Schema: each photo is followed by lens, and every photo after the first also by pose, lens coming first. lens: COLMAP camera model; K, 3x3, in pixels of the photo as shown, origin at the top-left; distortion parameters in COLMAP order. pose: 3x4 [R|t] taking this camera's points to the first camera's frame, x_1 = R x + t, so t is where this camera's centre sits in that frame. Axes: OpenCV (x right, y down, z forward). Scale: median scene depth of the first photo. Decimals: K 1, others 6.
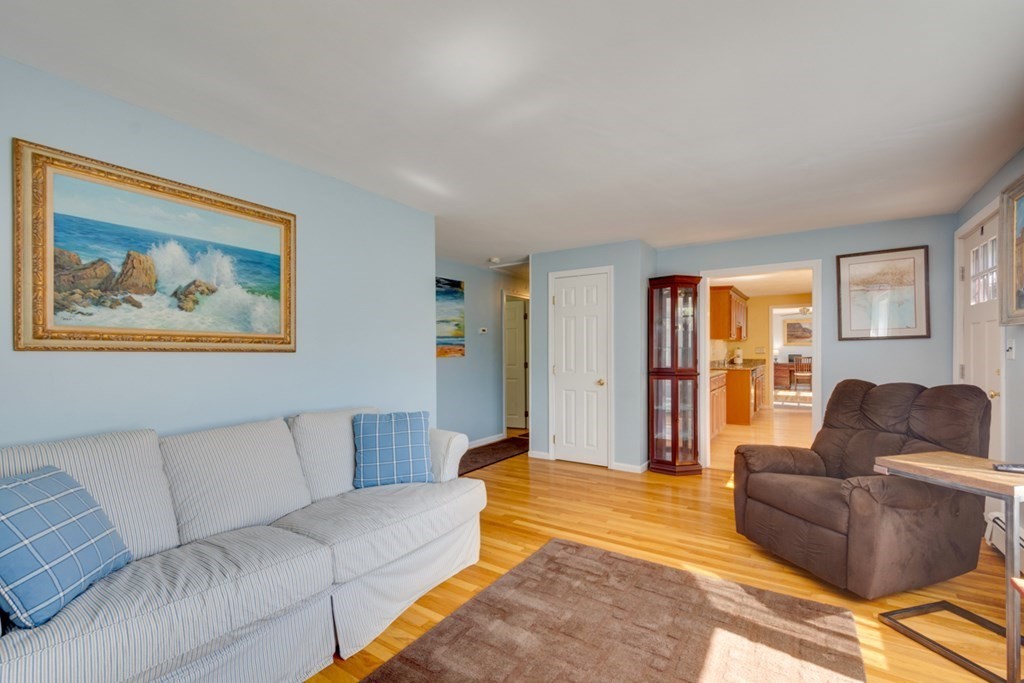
lens RADIAL K [[446.7, 0, 511.4], [0, 446.7, 353.7], [0, 0, 1]] dist [0.008552, -0.000282]
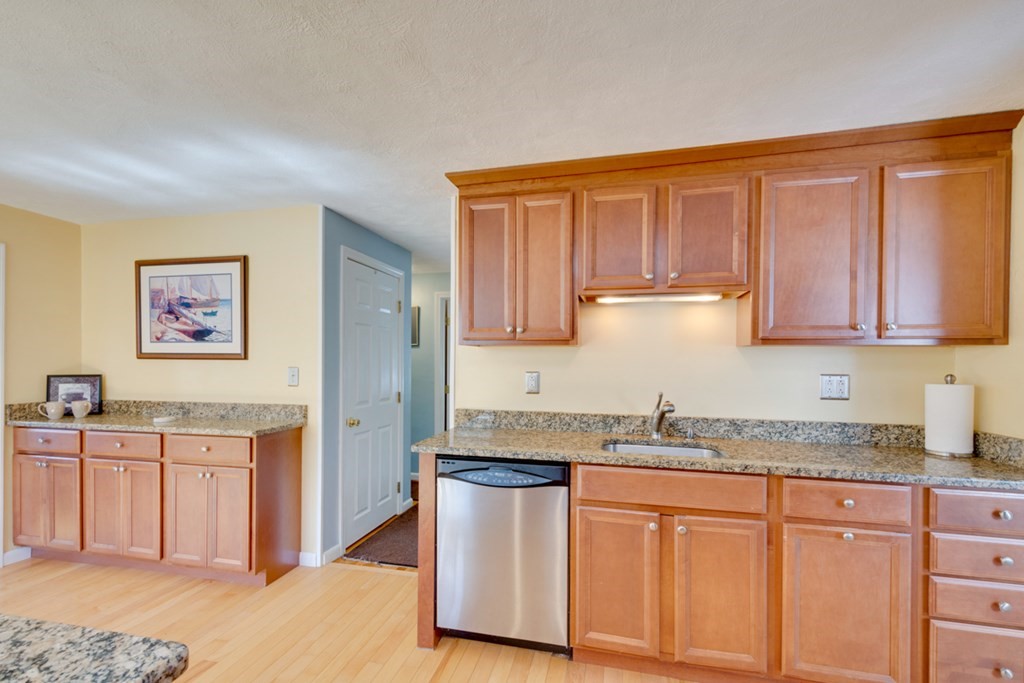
lens RADIAL K [[460.5, 0, 509.3], [0, 460.5, 362.8], [0, 0, 1]] dist [0.019235, -0.000078]
pose [[0.343901, 0.009283, -0.938960, 0.641527], [-0.014111, 0.999889, 0.004717, -0.017730], [0.938900, 0.011628, 0.343994, 0.733136]]
